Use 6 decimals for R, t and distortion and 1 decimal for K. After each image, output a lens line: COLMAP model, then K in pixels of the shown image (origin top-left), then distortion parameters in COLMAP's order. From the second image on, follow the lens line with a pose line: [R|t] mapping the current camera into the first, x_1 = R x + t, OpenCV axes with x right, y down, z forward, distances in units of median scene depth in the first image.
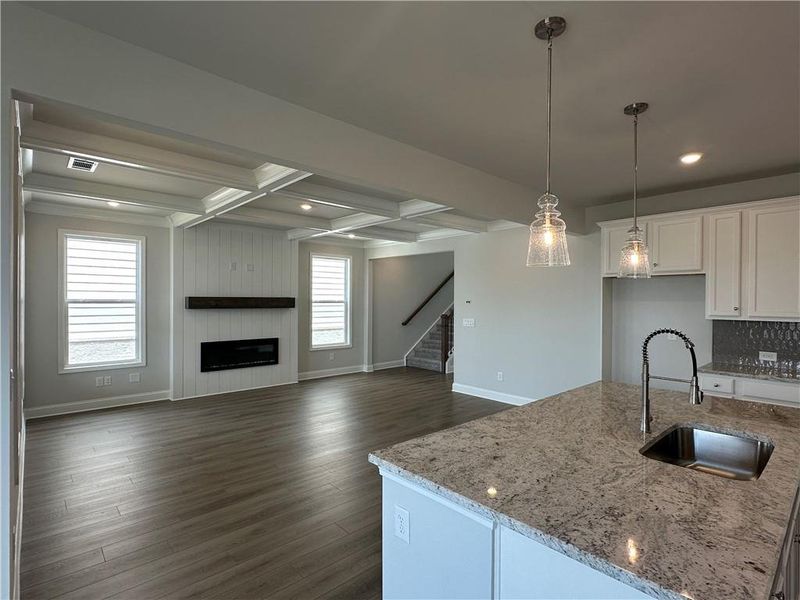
lens RADIAL K [[408.3, 0, 398.7], [0, 408.3, 301.9], [0, 0, 1]] dist [0.000612, 0.000575]
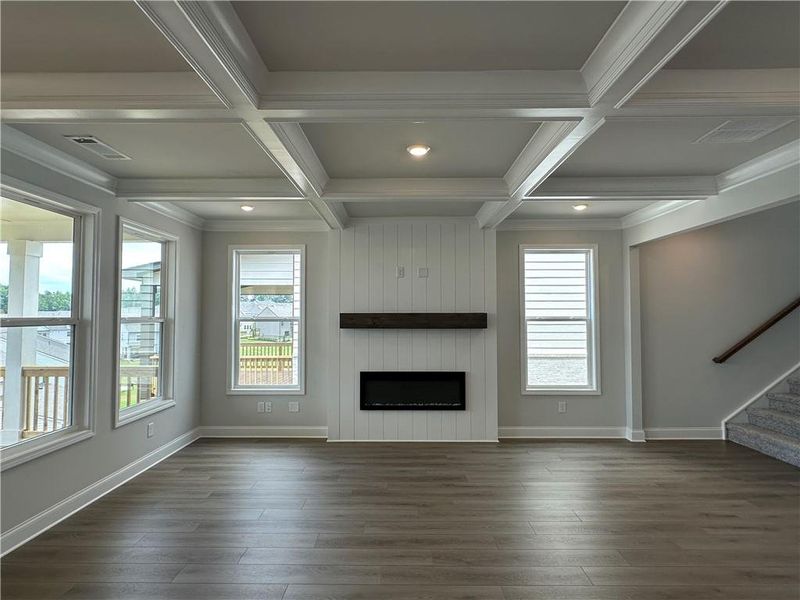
lens RADIAL K [[408.3, 0, 398.4], [0, 408.3, 300.8], [0, 0, 1]] dist [0.000612, 0.000575]
pose [[0.733340, -0.030707, -0.679169, 0.106463], [0.001577, 0.999054, -0.043467, -0.001897], [0.679861, 0.030805, 0.732694, 0.472146]]
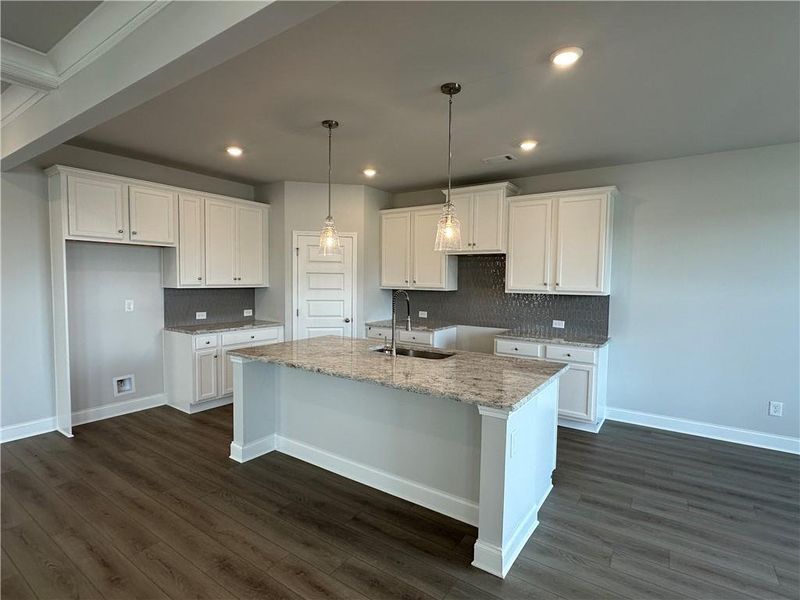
lens RADIAL K [[408.3, 0, 397.2], [0, 408.3, 301.7], [0, 0, 1]] dist [0.000612, 0.000575]
pose [[-0.224257, -0.064977, 0.972361, -0.292506], [-0.009426, 0.997873, 0.064508, 0.000814], [-0.974484, 0.005301, -0.224392, 0.416949]]
